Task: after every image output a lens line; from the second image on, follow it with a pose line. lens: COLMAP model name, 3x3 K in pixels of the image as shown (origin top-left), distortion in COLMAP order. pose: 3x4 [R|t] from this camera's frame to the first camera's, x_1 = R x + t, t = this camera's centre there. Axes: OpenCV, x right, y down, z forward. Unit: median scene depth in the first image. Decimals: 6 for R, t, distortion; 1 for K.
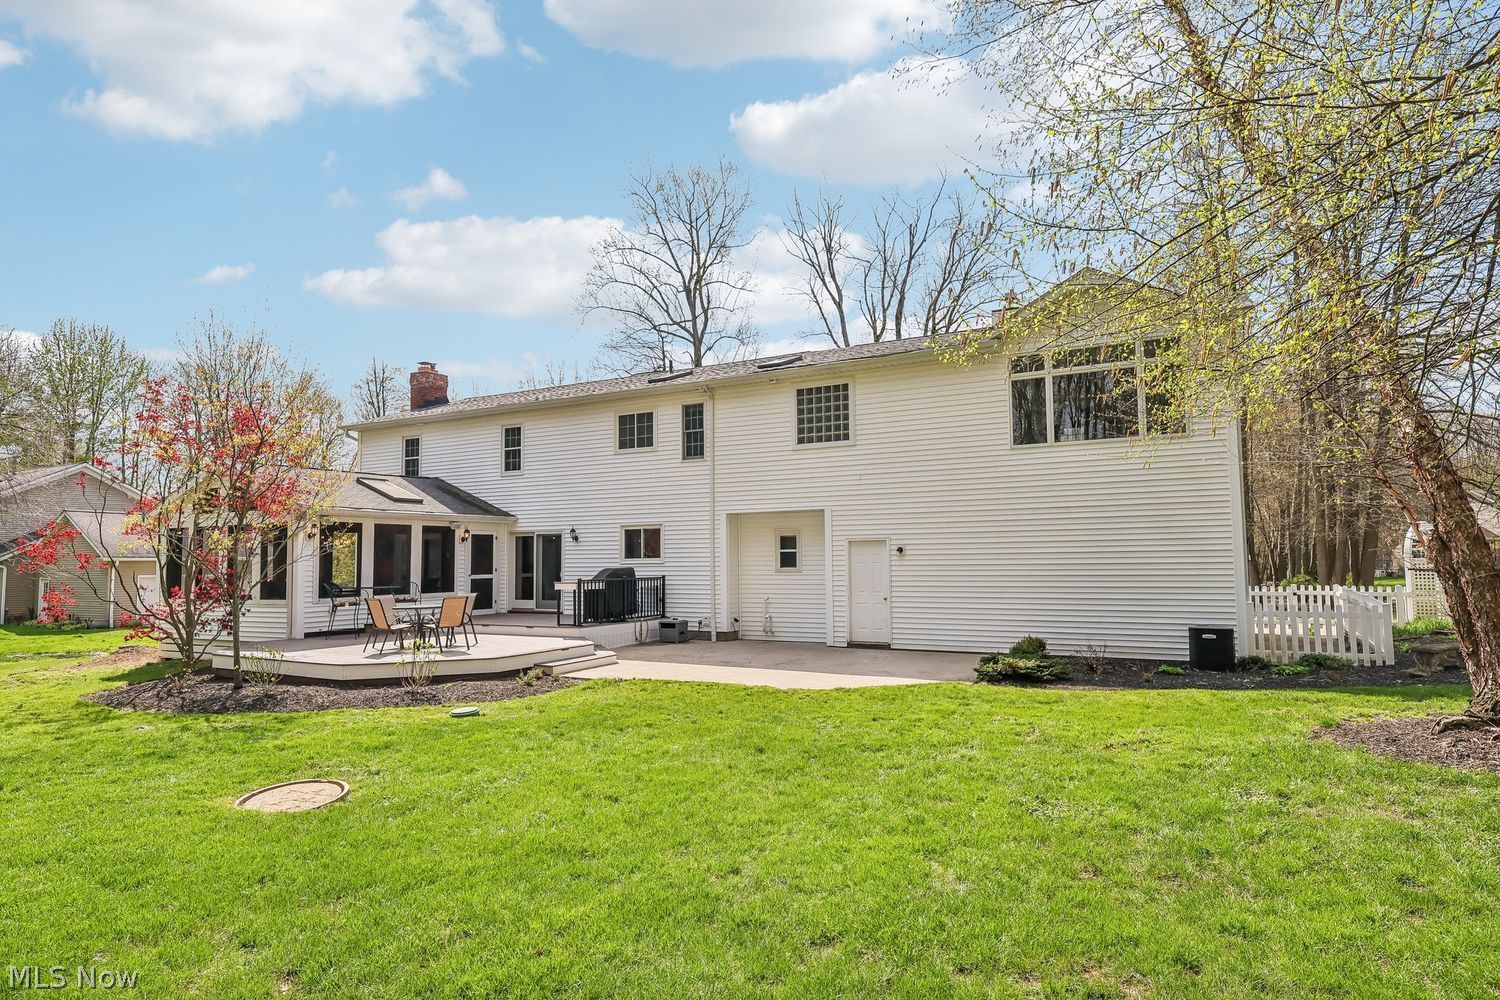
lens RADIAL K [[950.1, 0, 750.0], [0, 950.1, 500.0], [0, 0, 1]] dist [0.079325, 0.000249]
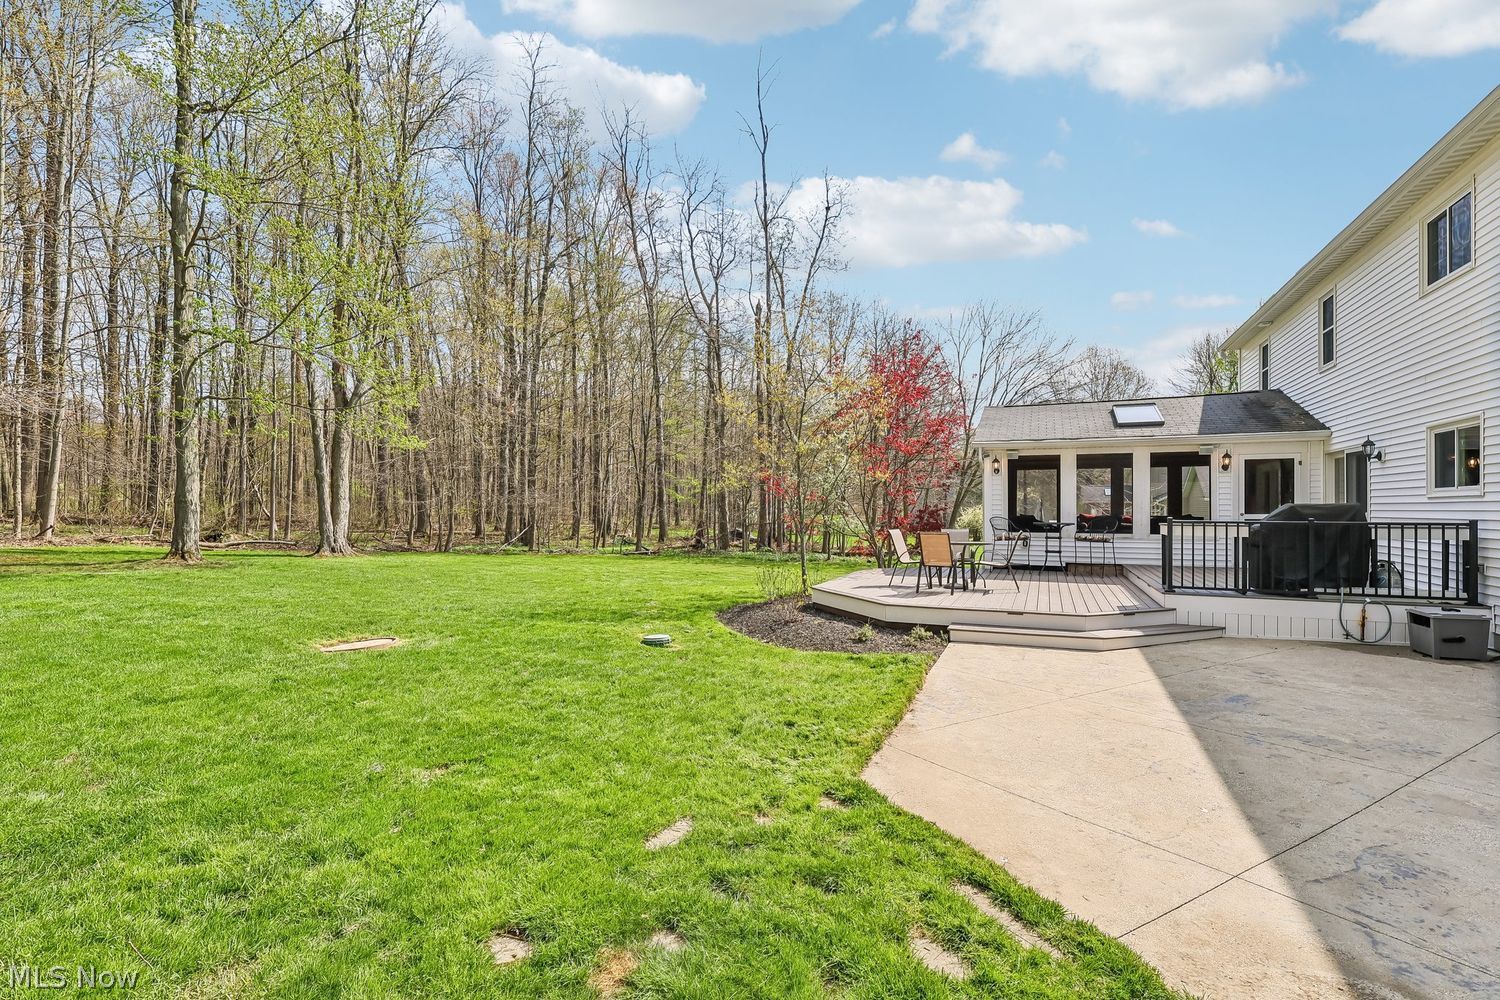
lens RADIAL K [[687.4, 0, 750.0], [0, 687.4, 500.0], [0, 0, 1]] dist [-0.001952, -0.000405]
pose [[0.110574, -0.003650, -0.993861, 0.230970], [0.069838, 0.997550, 0.004107, 0.043388], [0.991411, -0.069864, 0.110558, 0.622479]]
